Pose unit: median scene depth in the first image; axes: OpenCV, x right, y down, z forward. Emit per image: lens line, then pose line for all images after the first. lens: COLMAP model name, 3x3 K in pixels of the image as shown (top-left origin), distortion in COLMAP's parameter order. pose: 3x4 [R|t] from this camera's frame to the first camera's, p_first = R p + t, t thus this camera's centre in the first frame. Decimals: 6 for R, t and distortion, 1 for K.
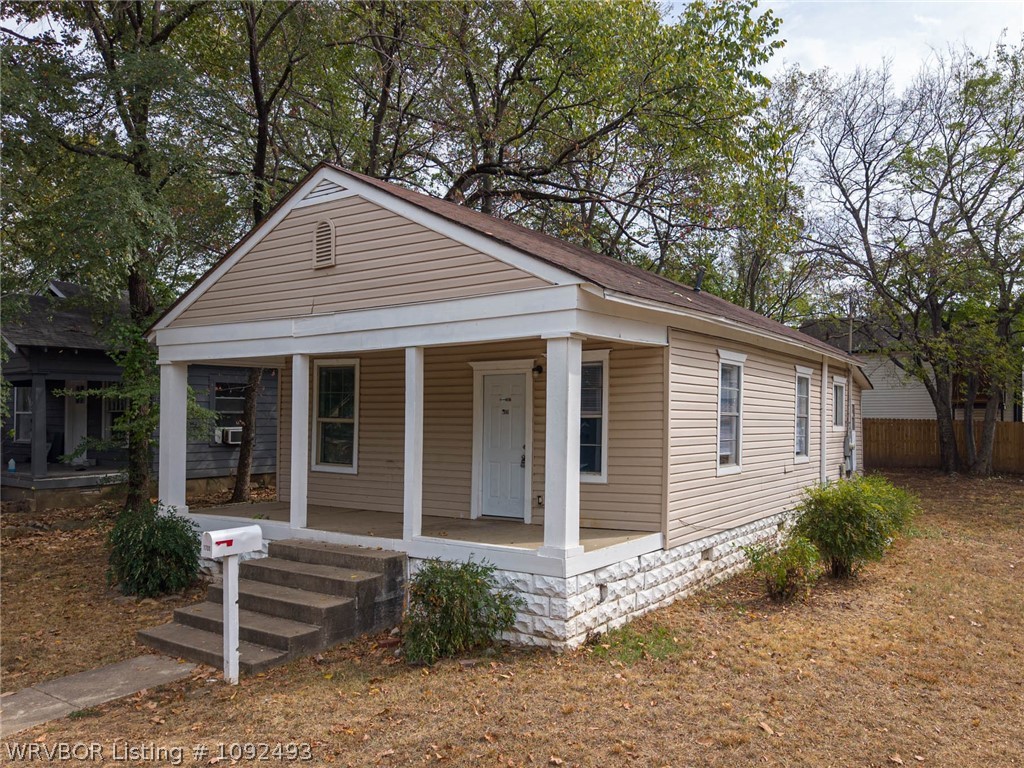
lens RADIAL K [[790.9, 0, 532.9], [0, 790.9, 414.6], [0, 0, 1]] dist [0.026937, -0.022995]
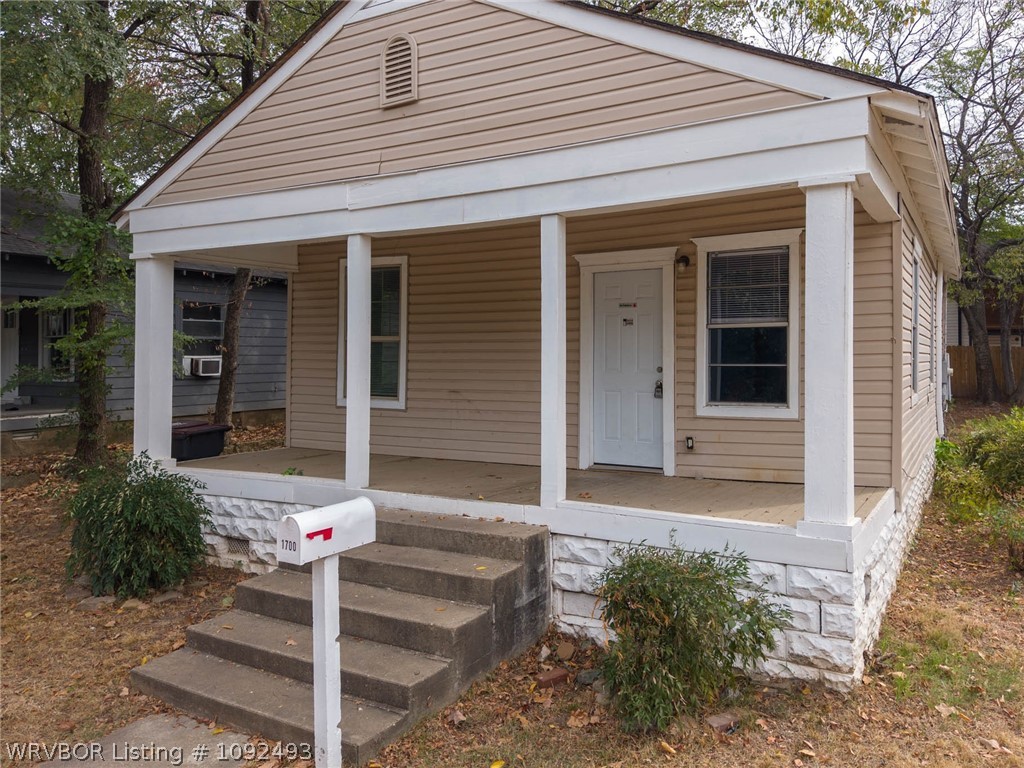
lens RADIAL K [[790.9, 0, 536.1], [0, 790.9, 346.1], [0, 0, 1]] dist [0.026937, -0.022995]
pose [[0.997146, -0.005288, 0.075318, -0.199093], [0.005726, 0.999968, -0.005593, 0.025639], [-0.075286, 0.006009, 0.997144, 0.315131]]
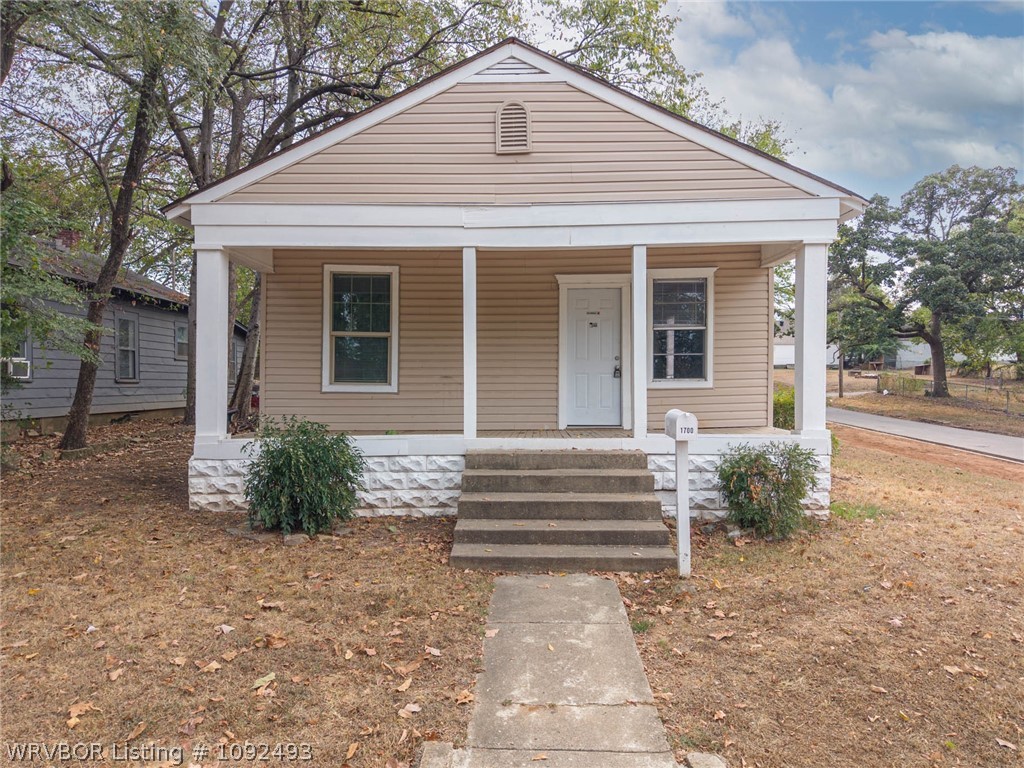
lens RADIAL K [[725.2, 0, 515.4], [0, 725.2, 391.1], [0, 0, 1]] dist [0.031817, -0.006718]
pose [[0.838637, -0.011601, 0.544568, -0.727129], [0.001869, 0.999829, 0.018420, 0.075045], [-0.544688, -0.014430, 0.838514, 0.287448]]
